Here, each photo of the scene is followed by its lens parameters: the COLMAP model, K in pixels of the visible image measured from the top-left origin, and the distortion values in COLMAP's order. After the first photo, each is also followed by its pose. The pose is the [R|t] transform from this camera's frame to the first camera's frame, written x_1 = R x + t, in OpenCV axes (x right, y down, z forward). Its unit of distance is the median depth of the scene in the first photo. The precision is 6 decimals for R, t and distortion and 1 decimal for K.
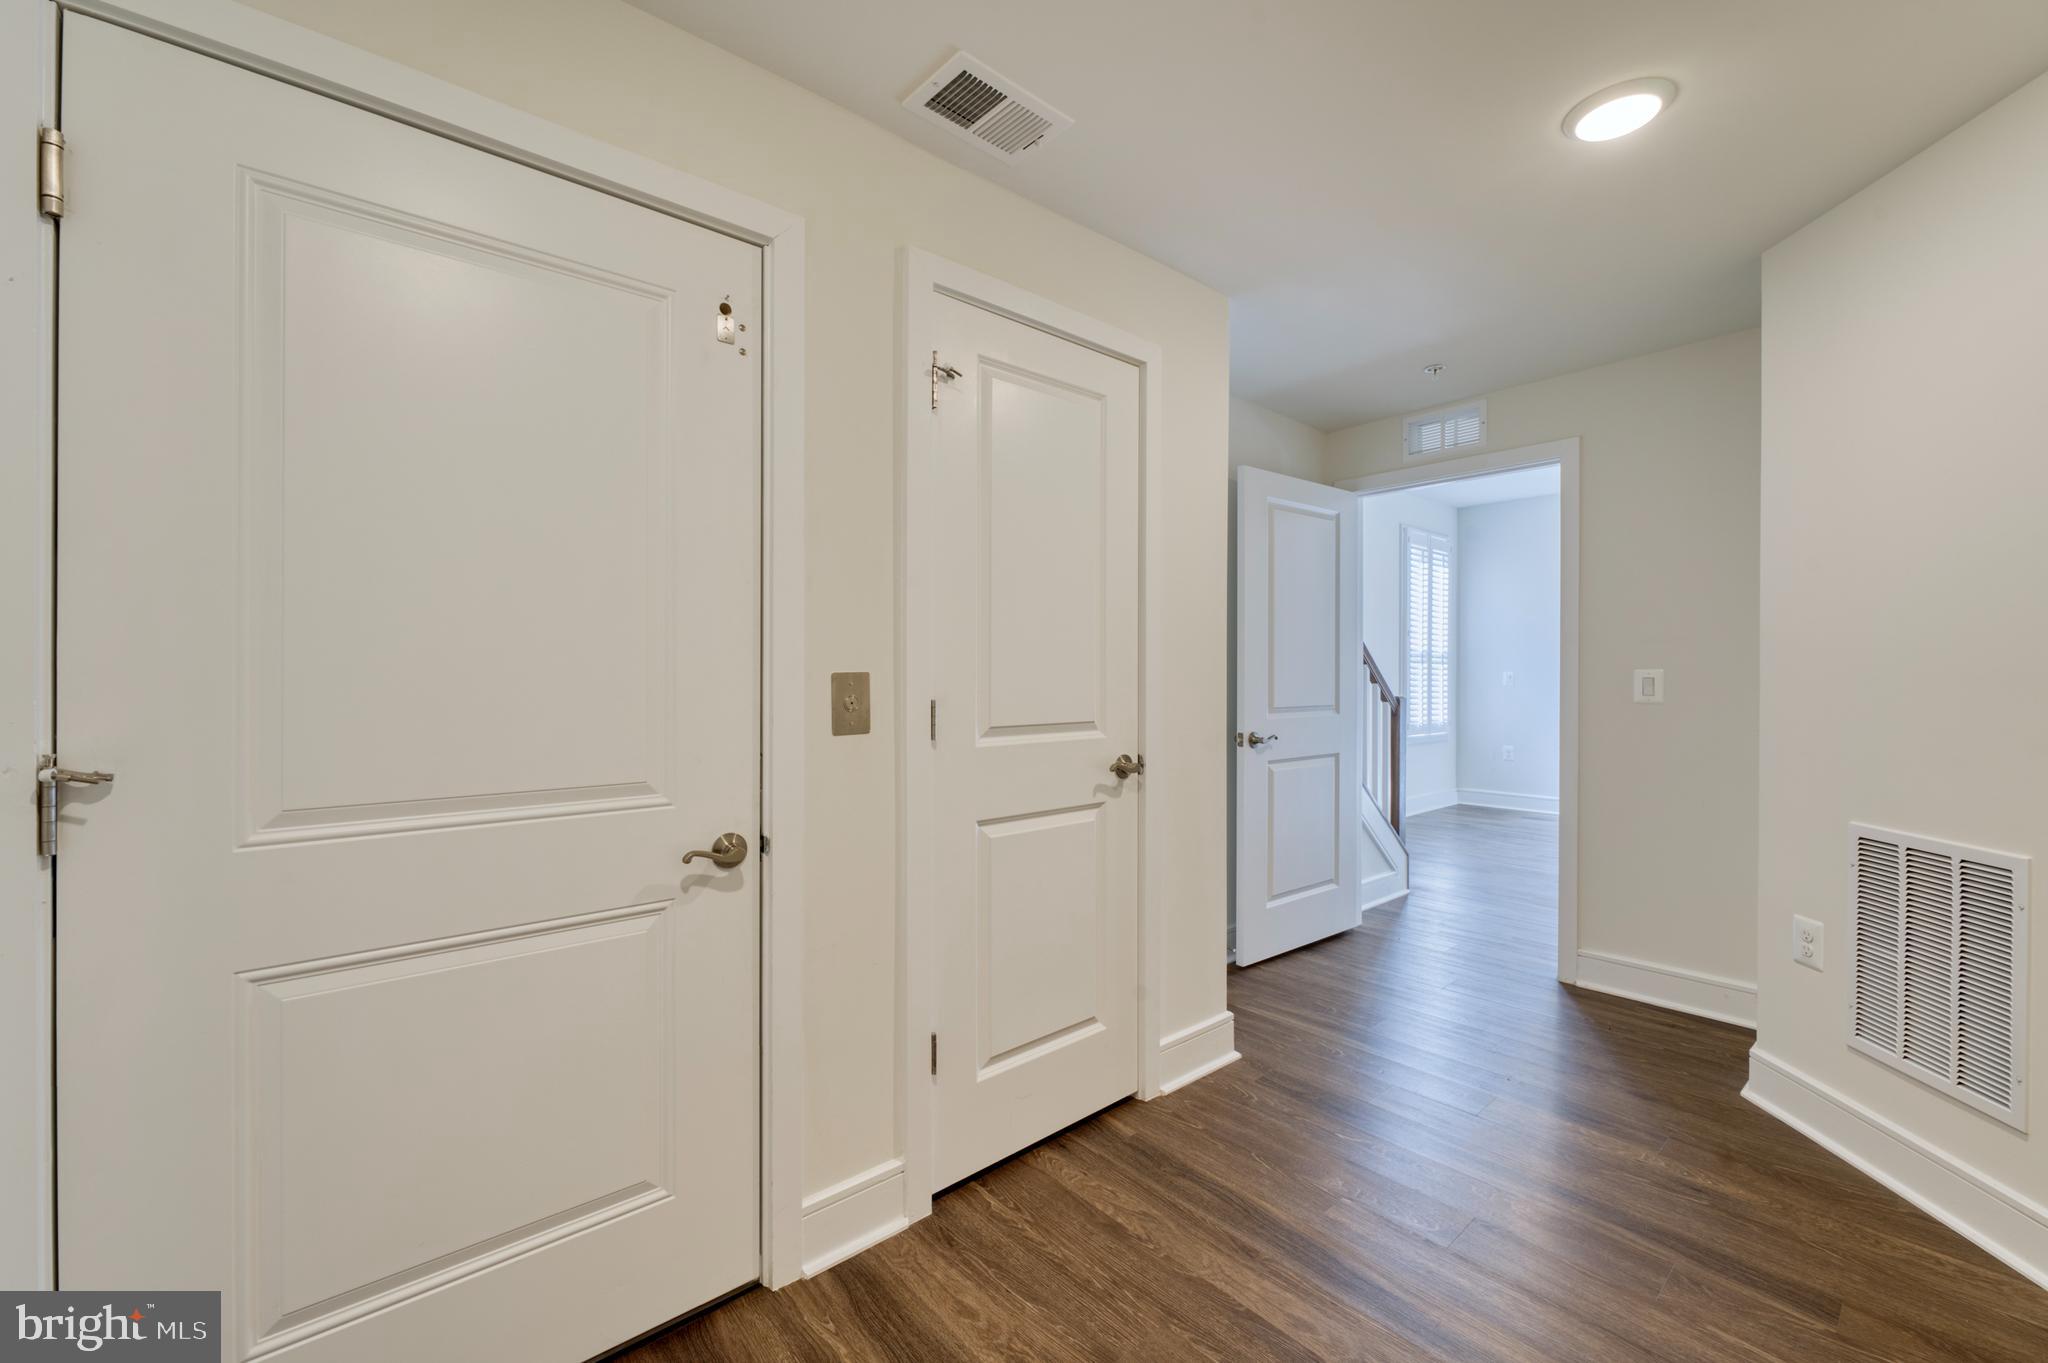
lens RADIAL K [[826.8, 0, 1014.0], [0, 826.8, 682.2], [0, 0, 1]] dist [-0.008763, 0.000801]
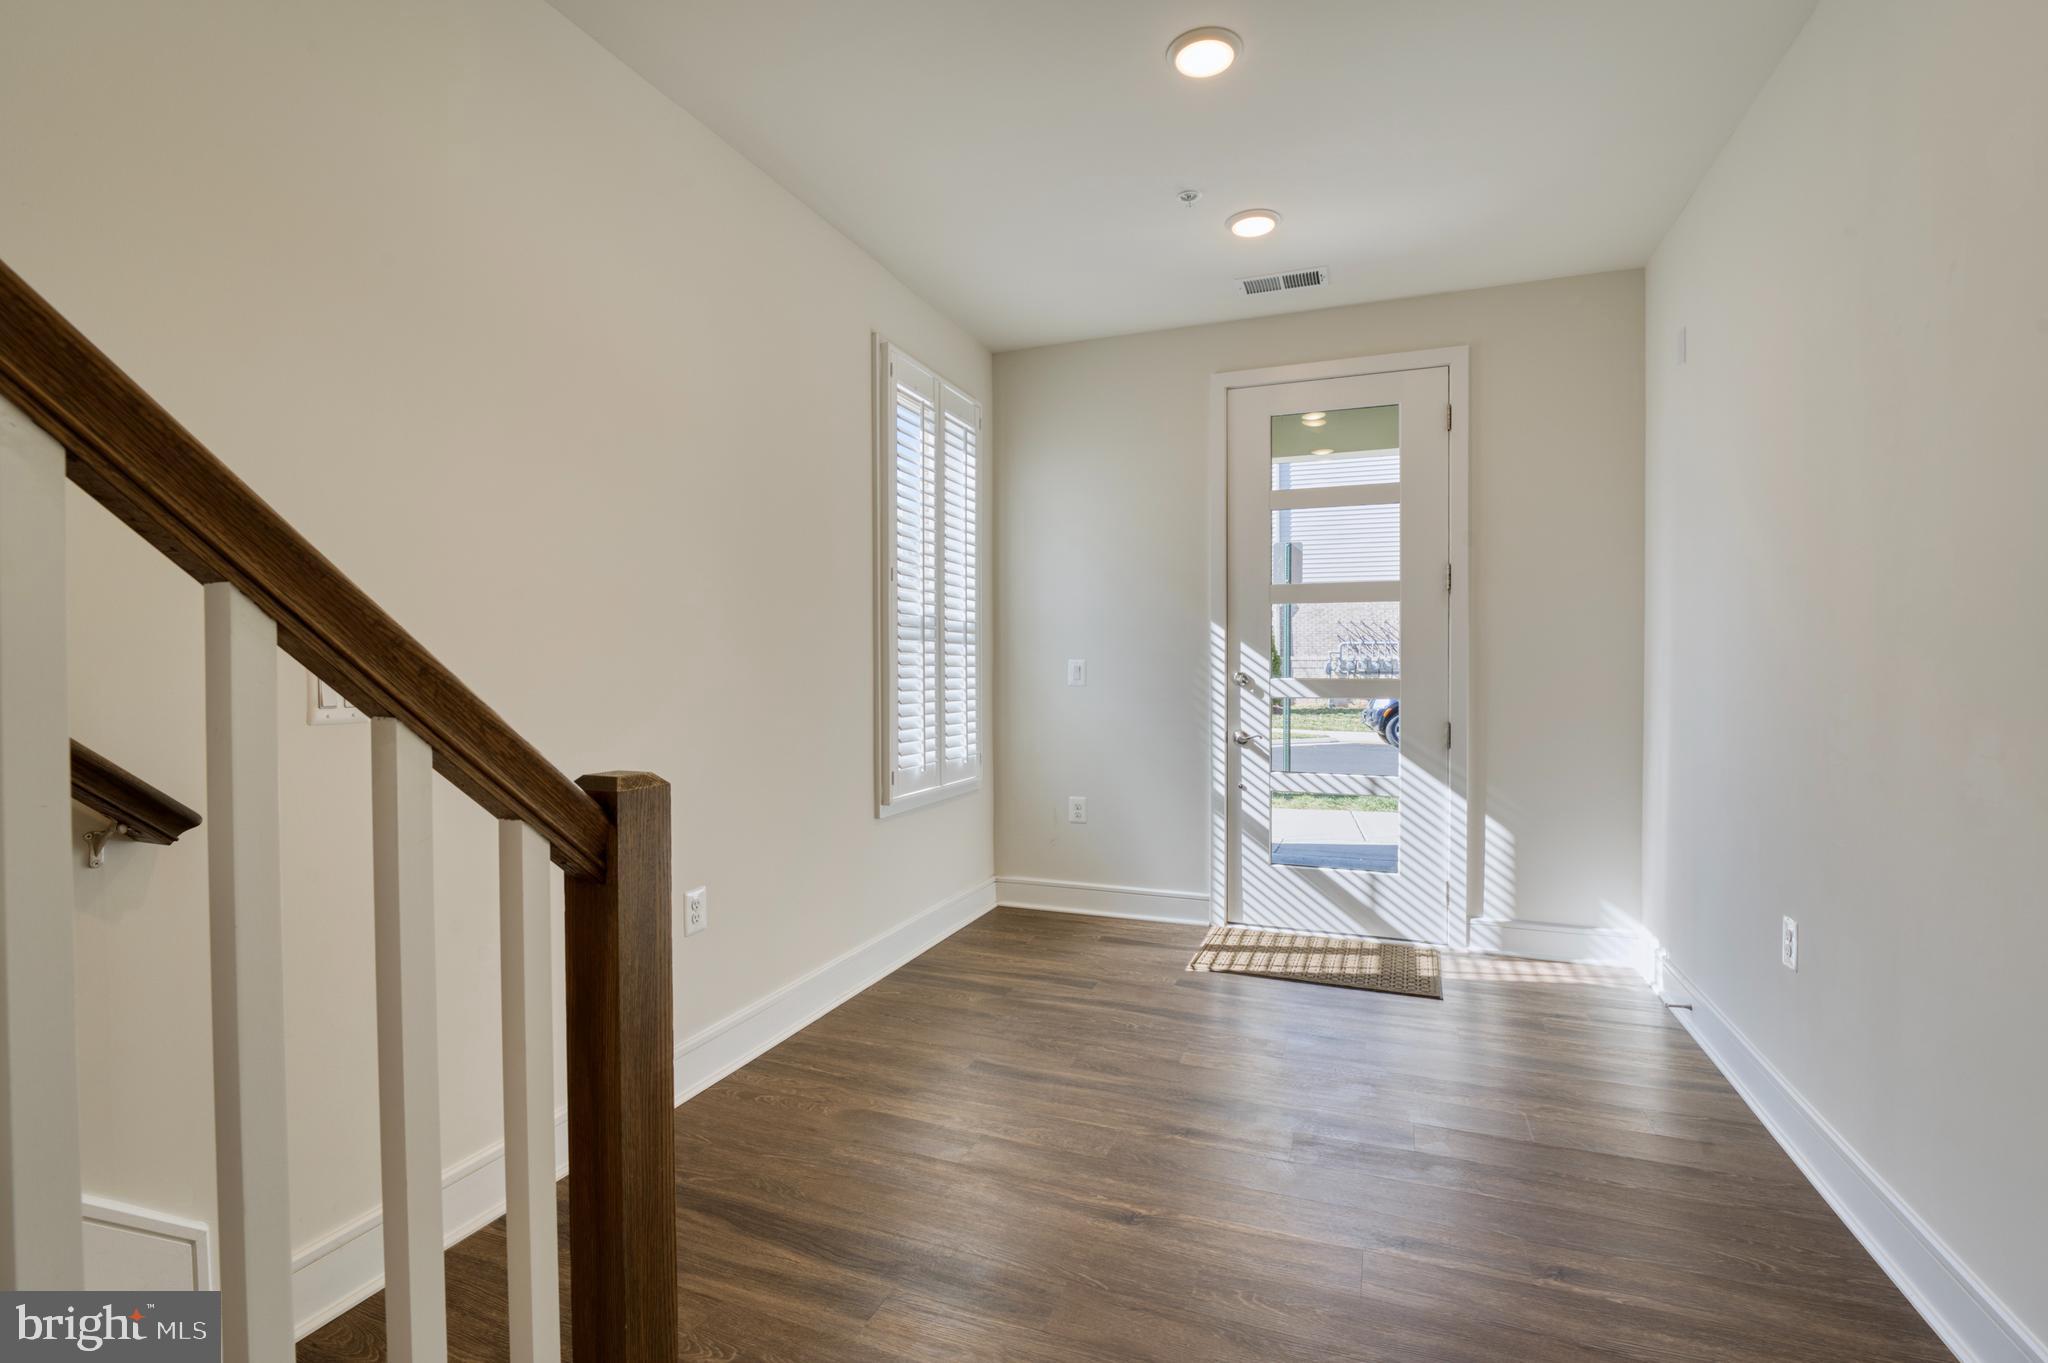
lens RADIAL K [[929.1, 0, 1026.5], [0, 929.1, 681.0], [0, 0, 1]] dist [-0.001155, -0.000789]
pose [[0.876782, -0.009887, 0.480786, 0.281623], [0.007648, 0.999949, 0.006616, -0.002699], [-0.480827, -0.002124, 0.876813, 0.487831]]
